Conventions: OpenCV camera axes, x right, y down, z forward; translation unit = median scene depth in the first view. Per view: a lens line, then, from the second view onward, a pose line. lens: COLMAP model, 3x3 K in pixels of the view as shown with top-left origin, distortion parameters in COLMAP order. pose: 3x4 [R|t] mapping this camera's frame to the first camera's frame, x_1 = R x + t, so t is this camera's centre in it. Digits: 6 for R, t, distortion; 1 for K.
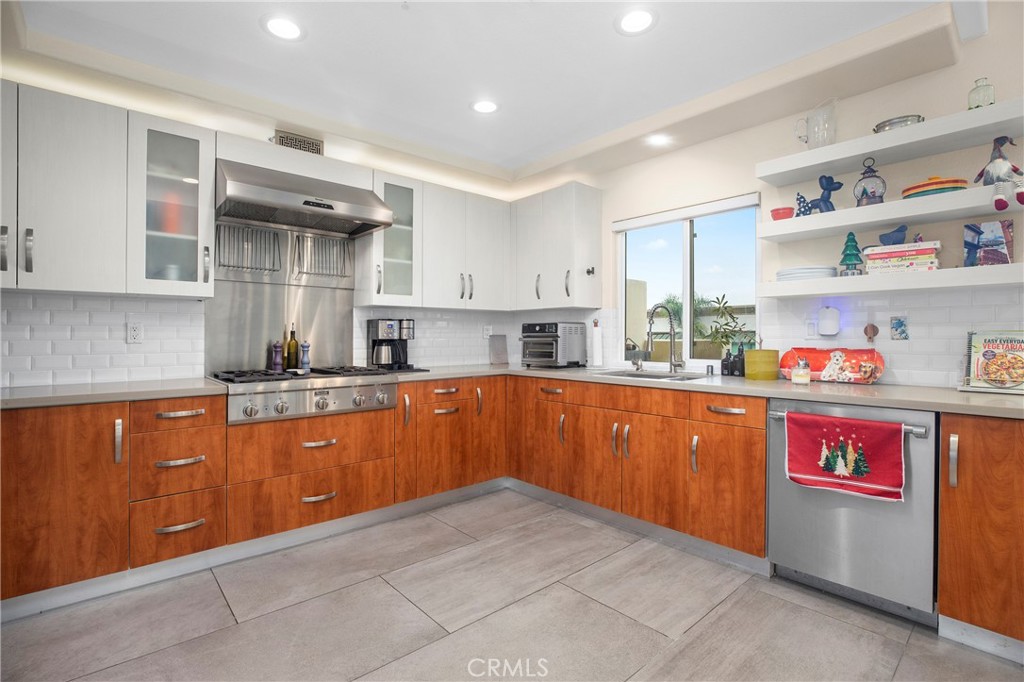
lens RADIAL K [[478.6, 0, 511.9], [0, 478.6, 335.9], [0, 0, 1]] dist [-0.020209, -0.000172]
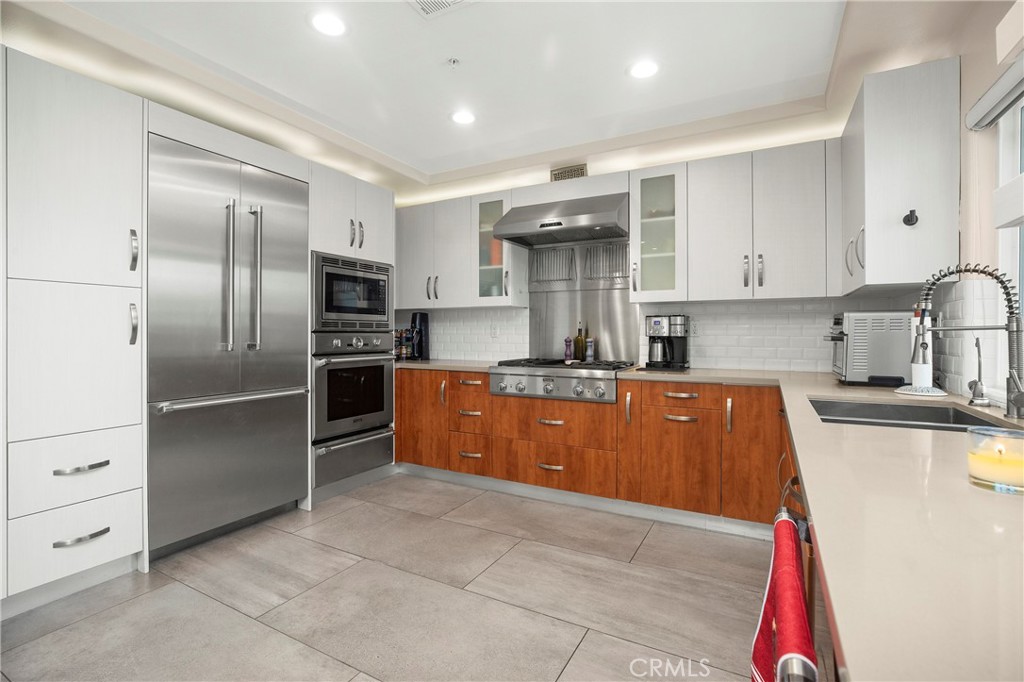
lens RADIAL K [[472.5, 0, 512.7], [0, 472.5, 330.6], [0, 0, 1]] dist [-0.015429, 0.000040]
pose [[0.348679, -0.003332, -0.937236, 0.654587], [-0.000818, 0.999992, -0.003859, -0.000622], [0.937242, 0.002112, 0.348673, 0.470595]]
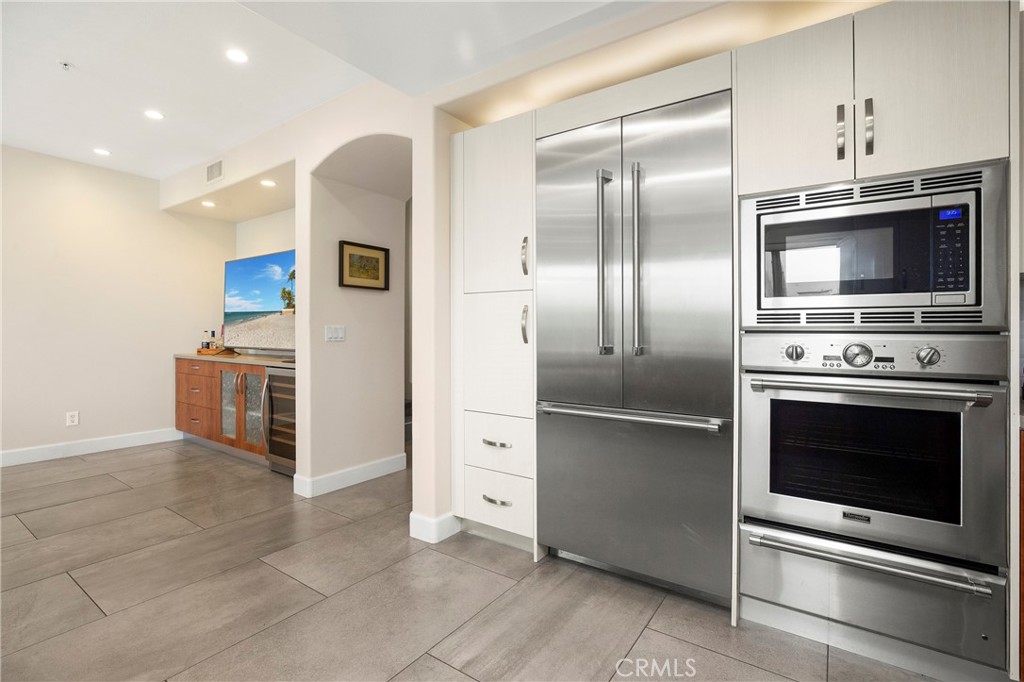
lens RADIAL K [[472.5, 0, 512.7], [0, 472.5, 330.6], [0, 0, 1]] dist [-0.015429, 0.000040]
pose [[-0.969718, -0.001688, -0.244222, -0.093223], [-0.001784, 0.999998, 0.000175, -0.002900], [0.244222, 0.000606, -0.969719, 0.988606]]
